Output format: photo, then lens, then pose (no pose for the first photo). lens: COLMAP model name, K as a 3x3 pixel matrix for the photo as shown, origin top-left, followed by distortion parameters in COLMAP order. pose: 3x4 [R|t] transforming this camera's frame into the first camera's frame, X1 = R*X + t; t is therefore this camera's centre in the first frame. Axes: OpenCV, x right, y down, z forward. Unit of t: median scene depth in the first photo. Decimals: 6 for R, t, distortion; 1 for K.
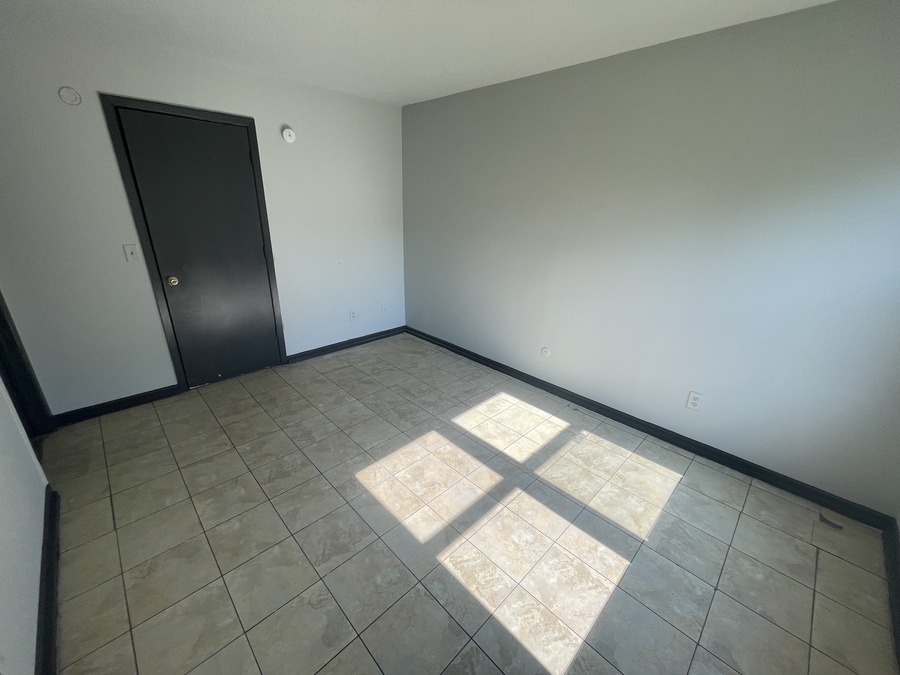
lens RADIAL K [[363.2, 0, 448.4], [0, 363.2, 336.3], [0, 0, 1]] dist [-0.000220, 0.000146]
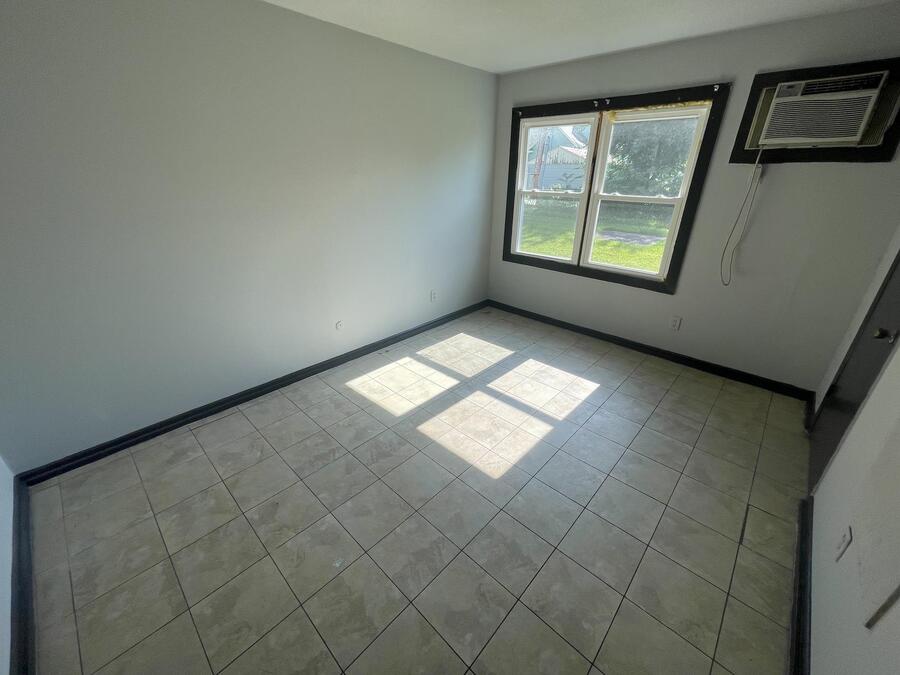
lens RADIAL K [[363.2, 0, 448.4], [0, 363.2, 336.3], [0, 0, 1]] dist [-0.000220, 0.000146]
pose [[-0.040430, -0.438698, 0.897725, -0.837037], [0.341272, 0.838366, 0.425060, -0.327921], [-0.939095, 0.323554, 0.115820, 0.800467]]
